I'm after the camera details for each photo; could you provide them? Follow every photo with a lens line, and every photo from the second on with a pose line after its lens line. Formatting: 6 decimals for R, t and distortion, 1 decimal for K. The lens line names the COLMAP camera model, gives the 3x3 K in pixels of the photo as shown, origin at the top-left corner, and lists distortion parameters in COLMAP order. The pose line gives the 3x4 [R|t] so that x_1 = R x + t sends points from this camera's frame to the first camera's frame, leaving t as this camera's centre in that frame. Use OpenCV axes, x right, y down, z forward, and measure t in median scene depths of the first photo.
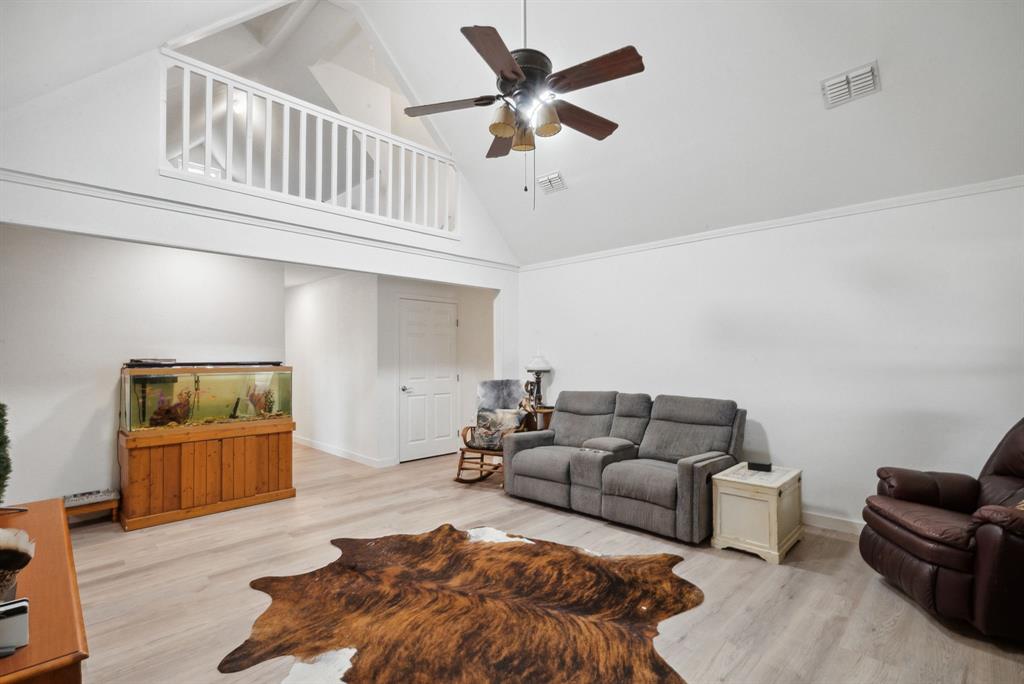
lens RADIAL K [[481.3, 0, 502.0], [0, 481.3, 344.9], [0, 0, 1]] dist [-0.011873, 0.001338]
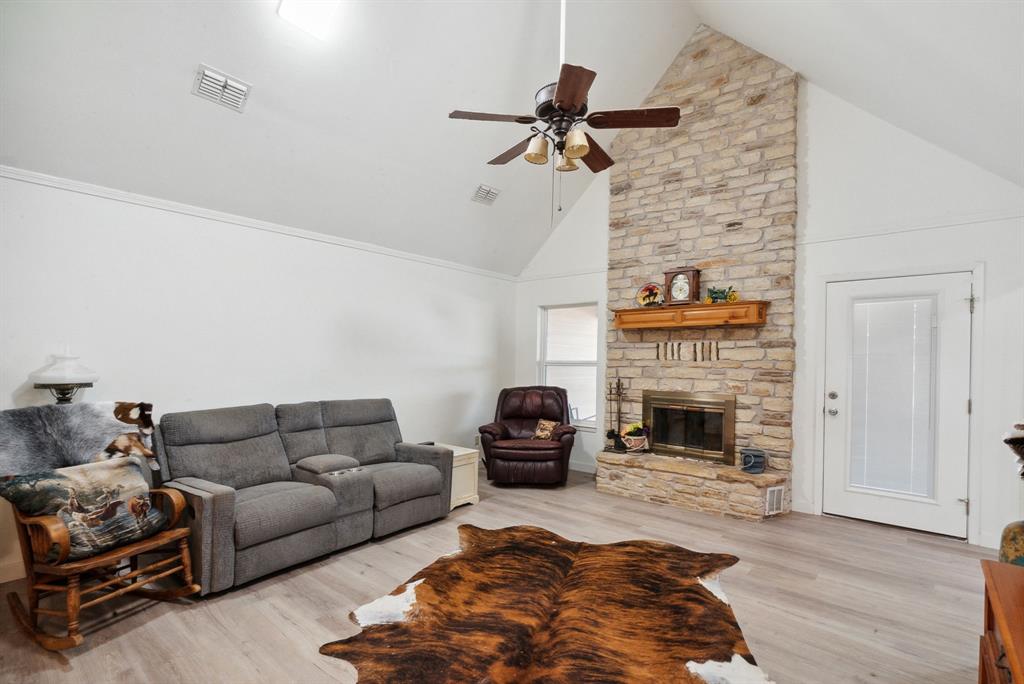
lens RADIAL K [[481.3, 0, 503.3], [0, 481.3, 351.9], [0, 0, 1]] dist [-0.011873, 0.001338]
pose [[-0.086148, 0.015376, 0.996164, -0.945690], [-0.033746, 0.999262, -0.018342, 0.022793], [-0.995711, -0.035196, -0.085566, 1.113057]]
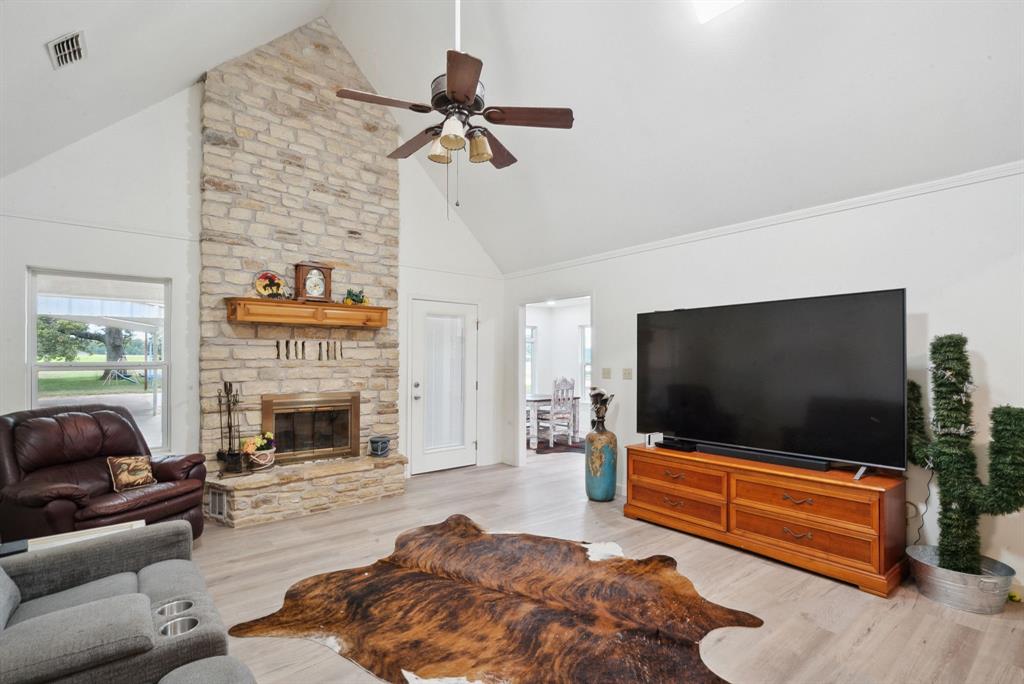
lens RADIAL K [[481.3, 0, 522.1], [0, 481.3, 361.6], [0, 0, 1]] dist [-0.011873, 0.001338]
pose [[-0.997905, 0.003804, 0.064583, -0.145324], [0.002395, 0.999758, -0.021875, 0.042803], [-0.064650, -0.021675, -0.997673, 1.883361]]
